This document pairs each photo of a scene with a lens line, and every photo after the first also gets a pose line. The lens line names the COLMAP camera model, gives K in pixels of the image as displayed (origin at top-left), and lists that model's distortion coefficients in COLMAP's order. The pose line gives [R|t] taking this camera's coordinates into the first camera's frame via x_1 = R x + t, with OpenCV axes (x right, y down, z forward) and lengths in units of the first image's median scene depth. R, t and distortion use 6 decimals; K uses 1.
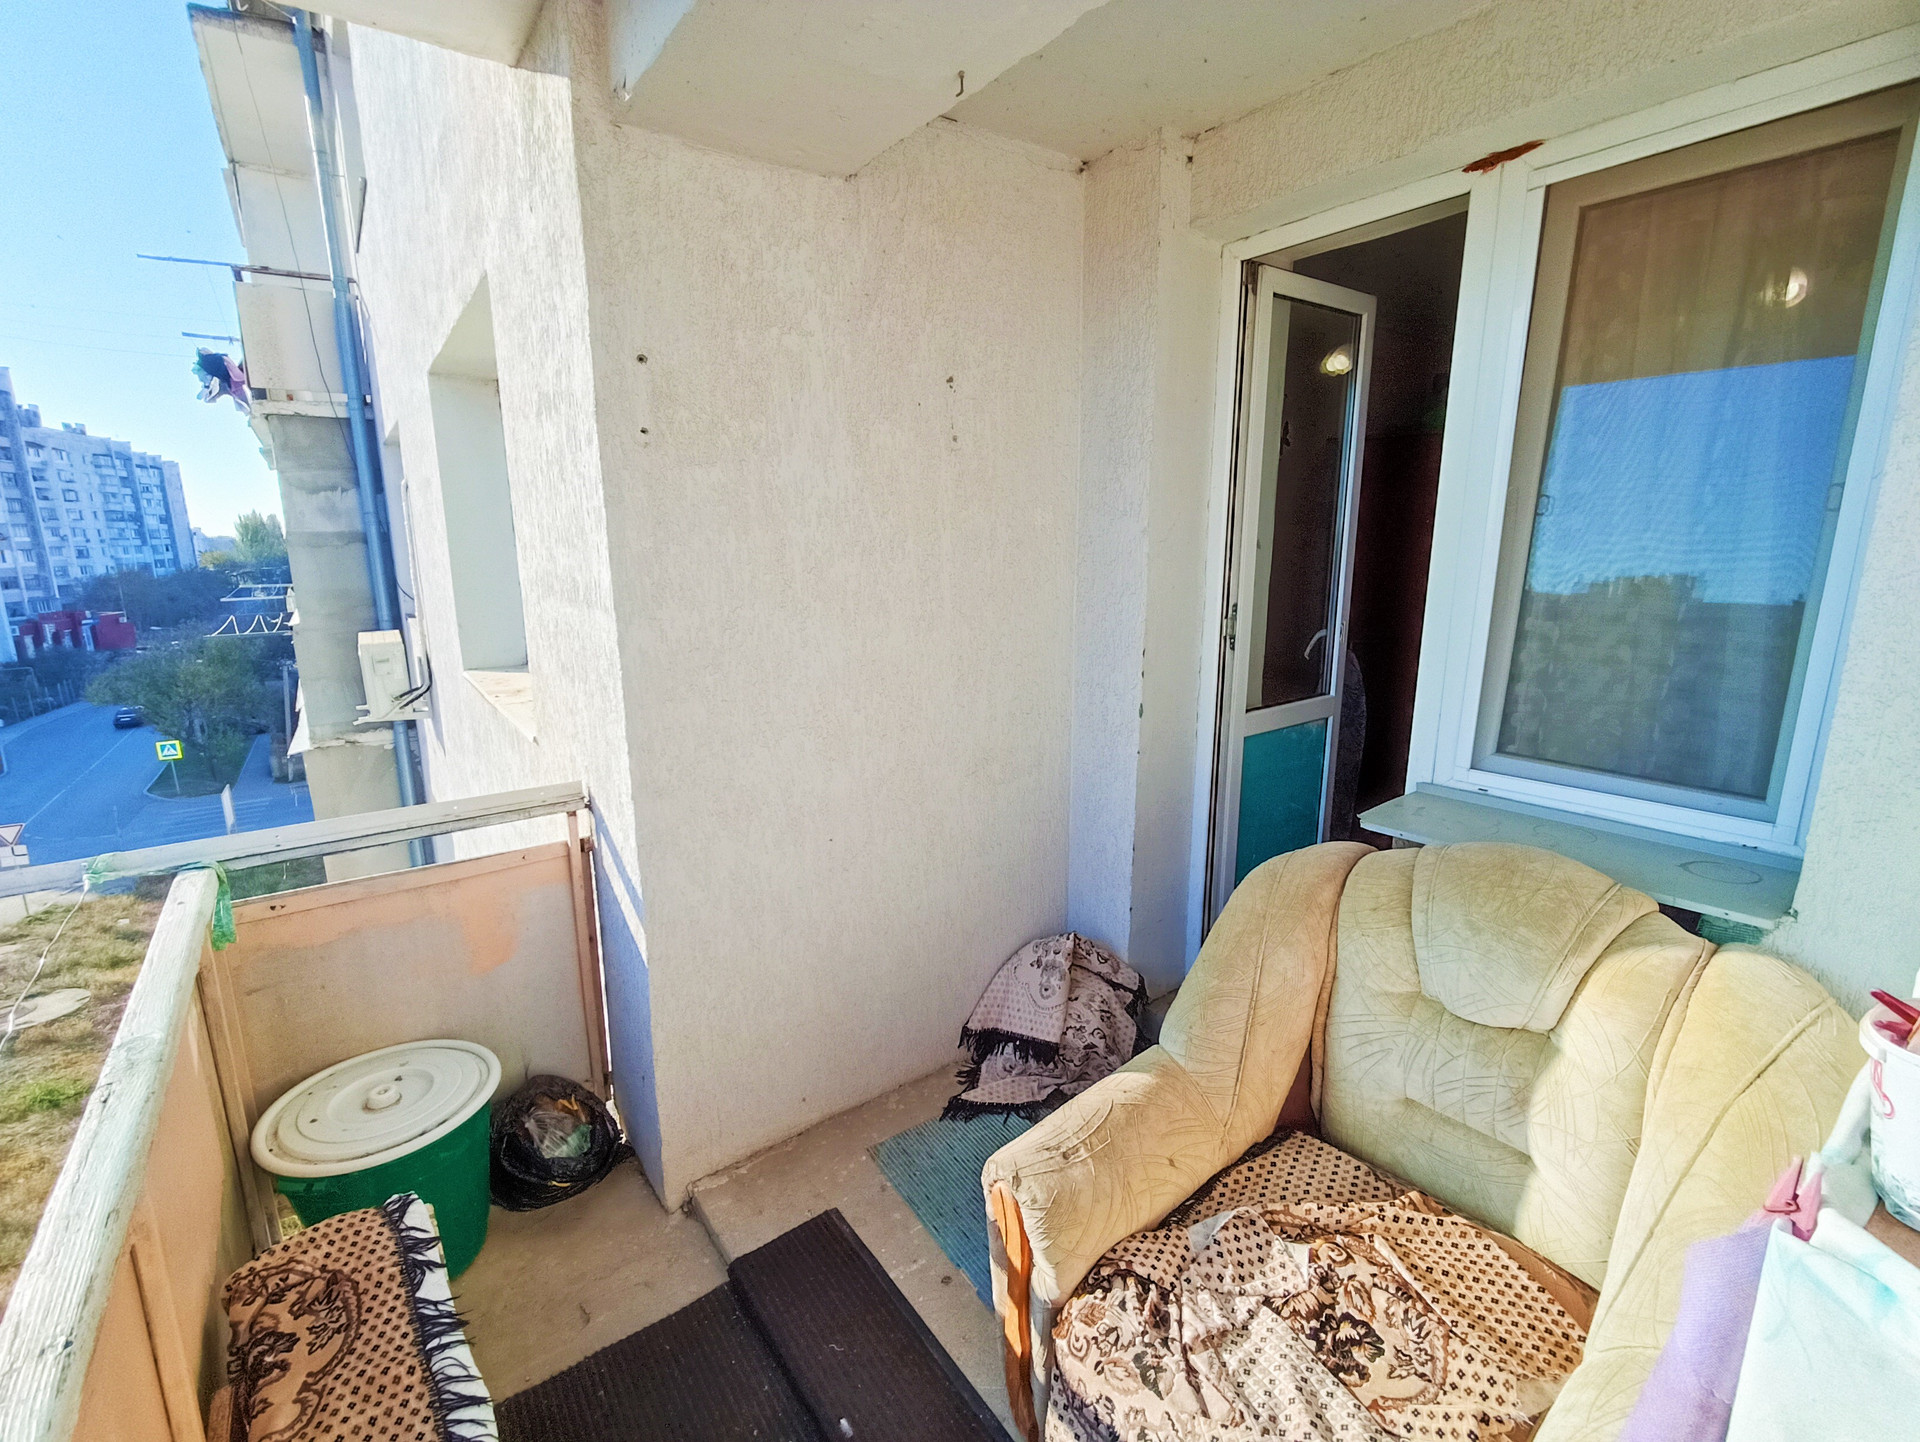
lens RADIAL K [[883.0, 0, 956.6], [0, 883.0, 722.4], [0, 0, 1]] dist [-0.005694, 0.001060]
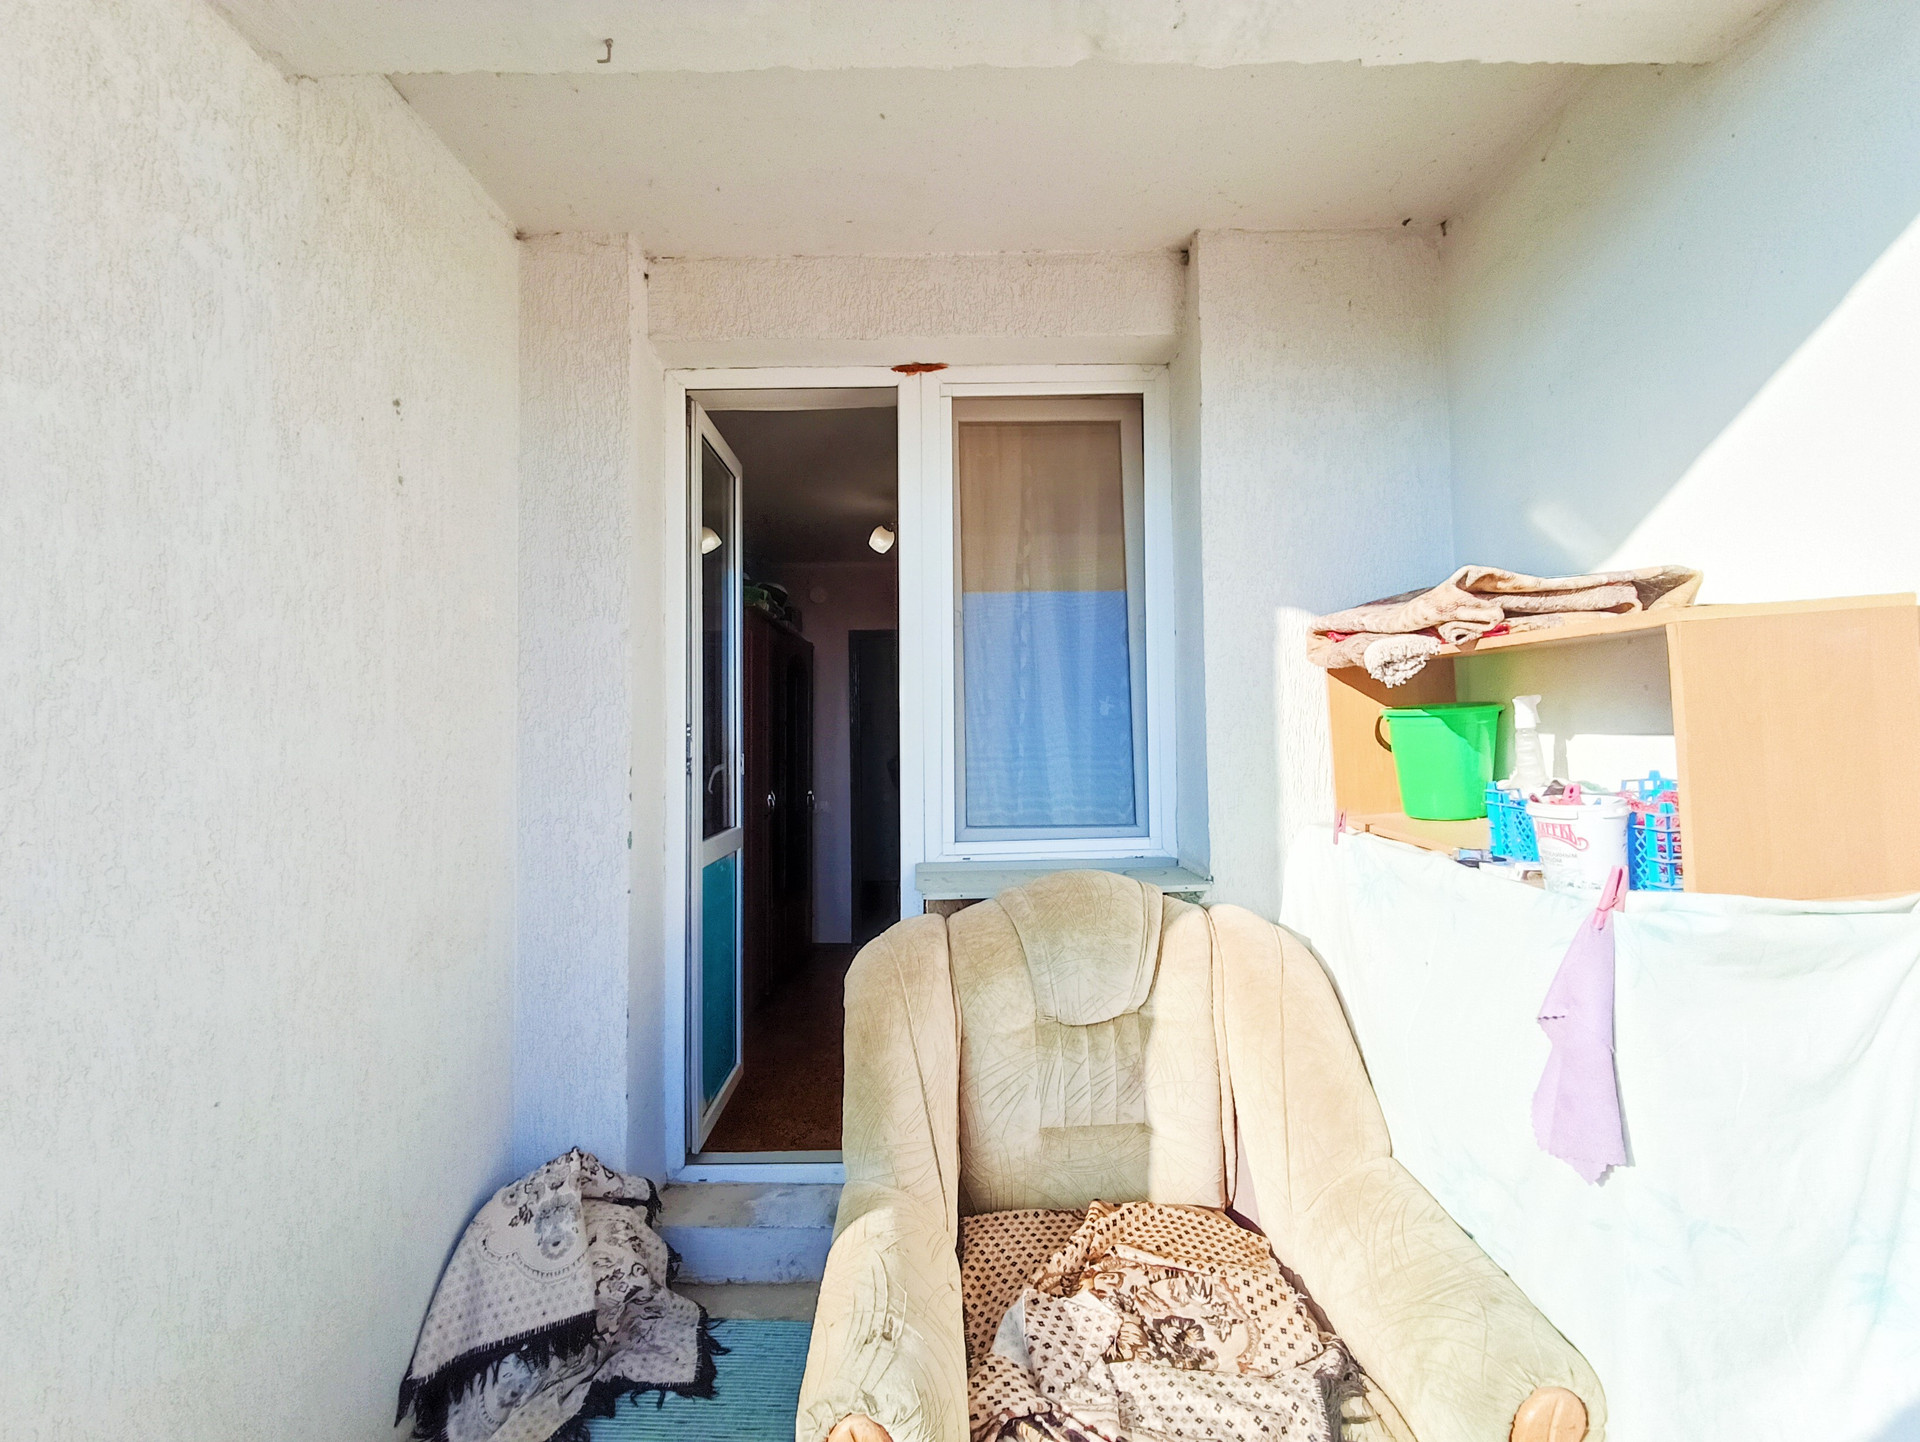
lens RADIAL K [[883.0, 0, 959.6], [0, 883.0, 723.4], [0, 0, 1]] dist [-0.005694, 0.001060]
pose [[0.577033, 0.023088, 0.816395, -0.378070], [0.180447, 0.971293, -0.155010, 0.082557], [-0.796538, 0.236762, 0.556302, 0.316466]]
